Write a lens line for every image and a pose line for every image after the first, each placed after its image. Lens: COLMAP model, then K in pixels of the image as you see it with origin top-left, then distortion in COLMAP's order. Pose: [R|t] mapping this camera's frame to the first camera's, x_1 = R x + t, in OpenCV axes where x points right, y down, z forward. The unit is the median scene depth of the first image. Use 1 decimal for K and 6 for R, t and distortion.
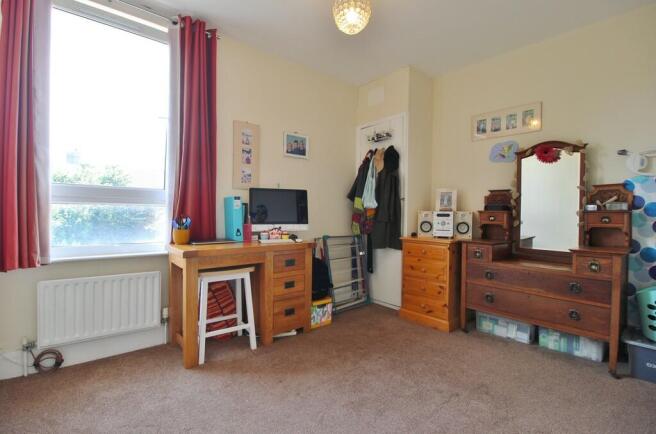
lens RADIAL K [[303.0, 0, 327.8], [0, 303.0, 216.7], [0, 0, 1]] dist [-0.016910, -0.003387]
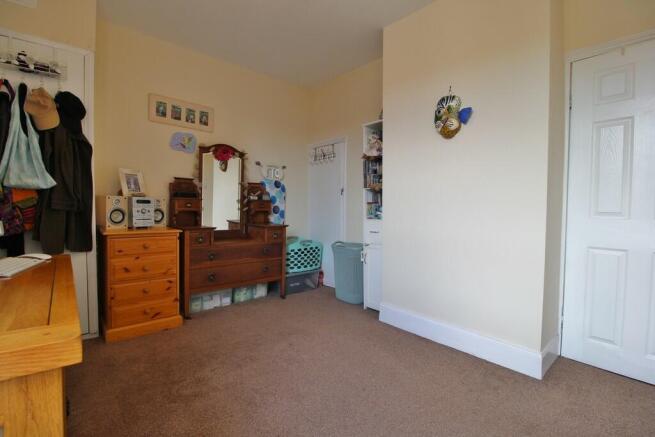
lens RADIAL K [[302.5, 0, 327.2], [0, 302.5, 216.5], [0, 0, 1]] dist [-0.016910, -0.003387]
pose [[-0.032566, -0.043790, 0.998510, -0.512631], [-0.010334, 0.999001, 0.043475, -0.005620], [-0.999416, -0.008903, -0.032987, 0.543562]]
